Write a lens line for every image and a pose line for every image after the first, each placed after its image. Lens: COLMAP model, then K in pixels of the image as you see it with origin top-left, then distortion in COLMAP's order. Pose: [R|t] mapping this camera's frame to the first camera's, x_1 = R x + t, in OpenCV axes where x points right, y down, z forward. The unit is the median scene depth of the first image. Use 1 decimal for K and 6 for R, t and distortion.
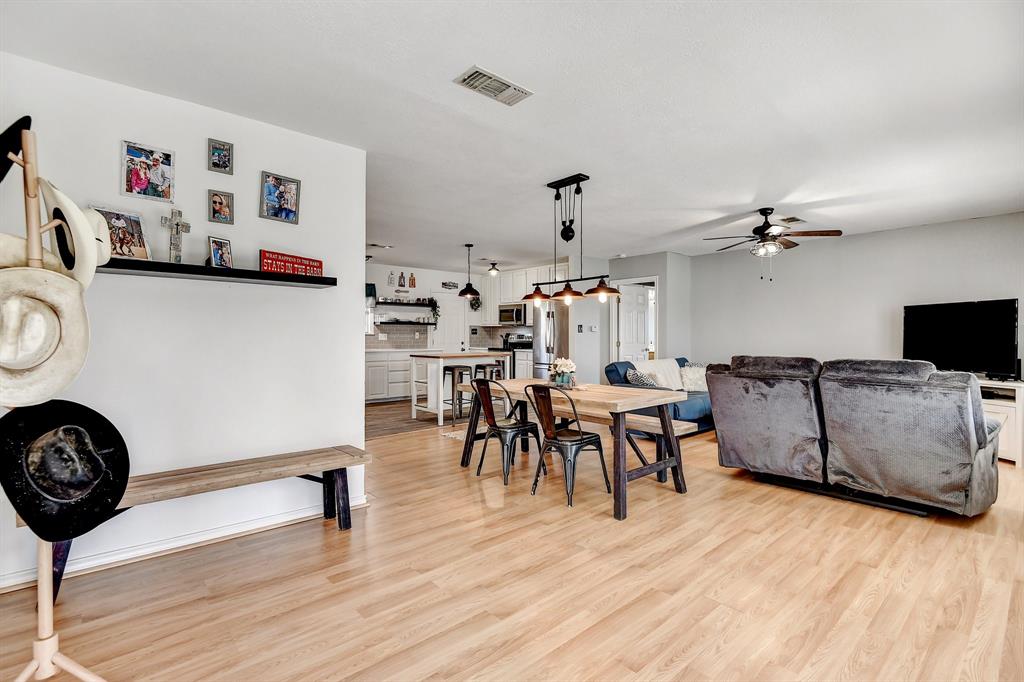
lens RADIAL K [[475.1, 0, 502.9], [0, 475.1, 337.6], [0, 0, 1]] dist [0.000032, -0.001058]
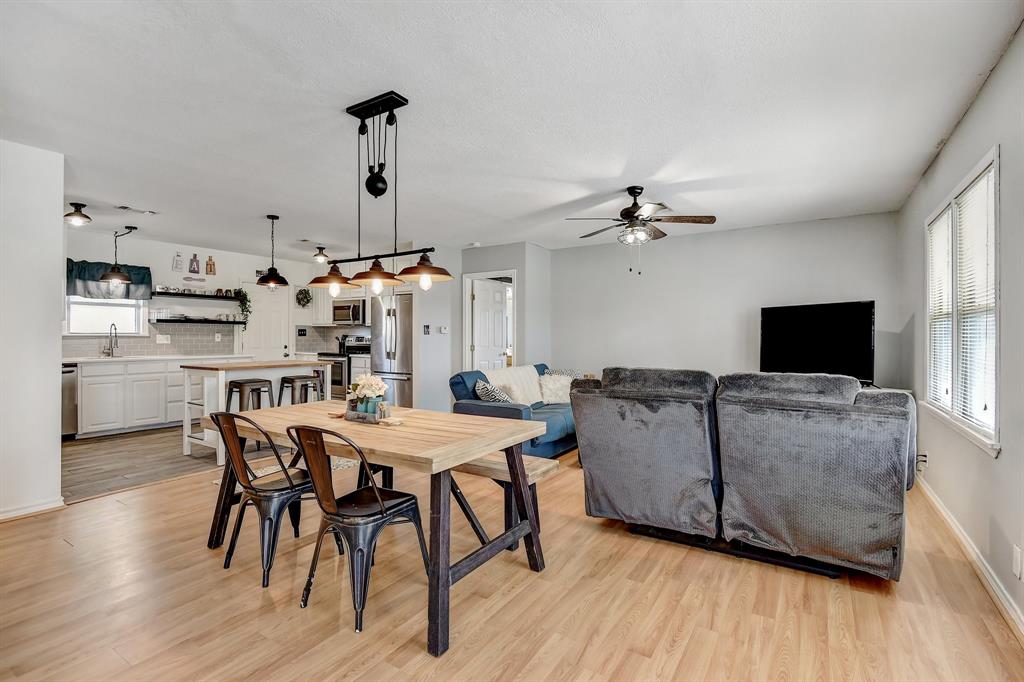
lens RADIAL K [[475.1, 0, 509.8], [0, 475.1, 340.3], [0, 0, 1]] dist [0.000032, -0.001058]
pose [[0.958306, 0.000014, 0.285742, 0.125823], [-0.000599, 0.999998, 0.001960, -0.004777], [-0.285742, -0.002049, 0.958304, 0.316495]]
